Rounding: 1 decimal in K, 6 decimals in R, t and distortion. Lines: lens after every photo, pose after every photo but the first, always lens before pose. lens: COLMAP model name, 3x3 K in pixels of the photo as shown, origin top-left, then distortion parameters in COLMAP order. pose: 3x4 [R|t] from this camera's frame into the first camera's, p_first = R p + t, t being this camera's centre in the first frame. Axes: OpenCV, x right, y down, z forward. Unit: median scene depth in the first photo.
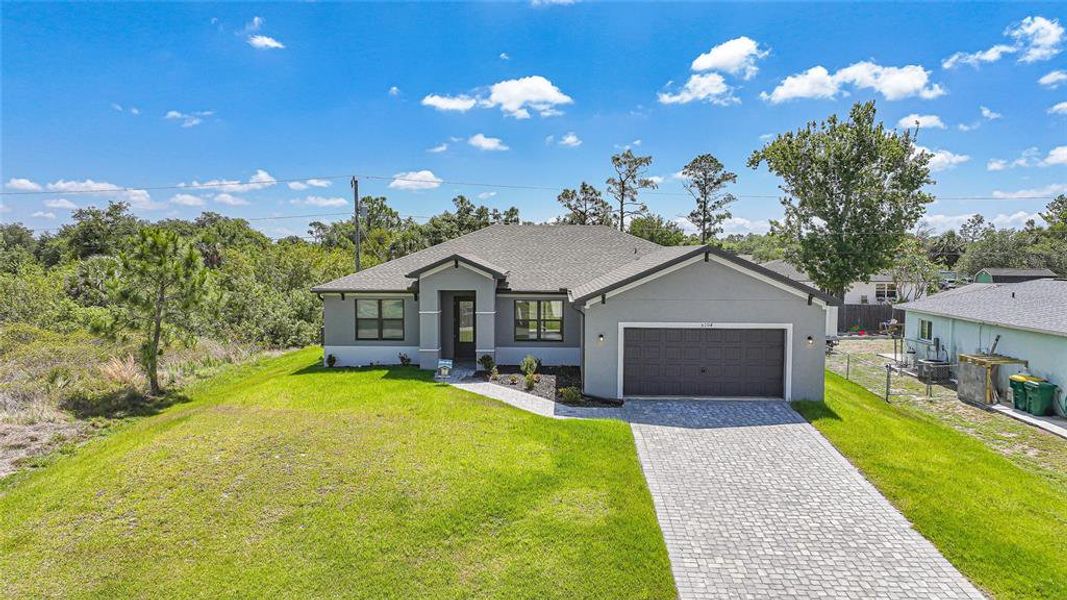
lens RADIAL K [[747.6, 0, 539.9], [0, 747.6, 296.7], [0, 0, 1]] dist [0.002126, 0.010432]
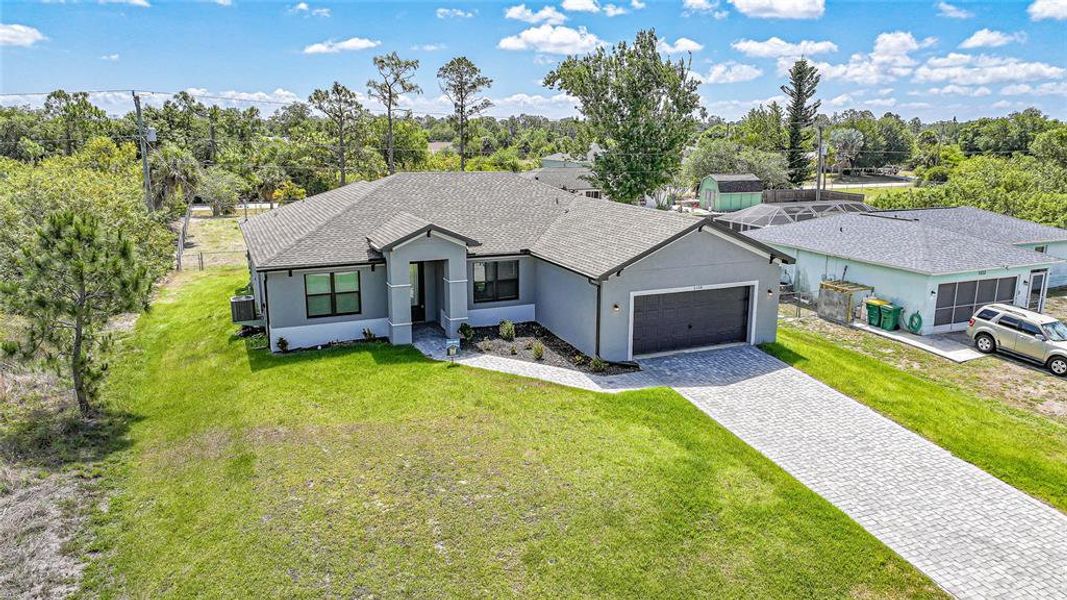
lens RADIAL K [[747.6, 0, 539.9], [0, 747.6, 296.7], [0, 0, 1]] dist [0.002126, 0.010432]
pose [[0.903234, -0.092214, 0.419123, -0.411067], [0.023707, 0.985871, 0.165819, -0.124593], [-0.428492, -0.139837, 0.892659, 0.082052]]
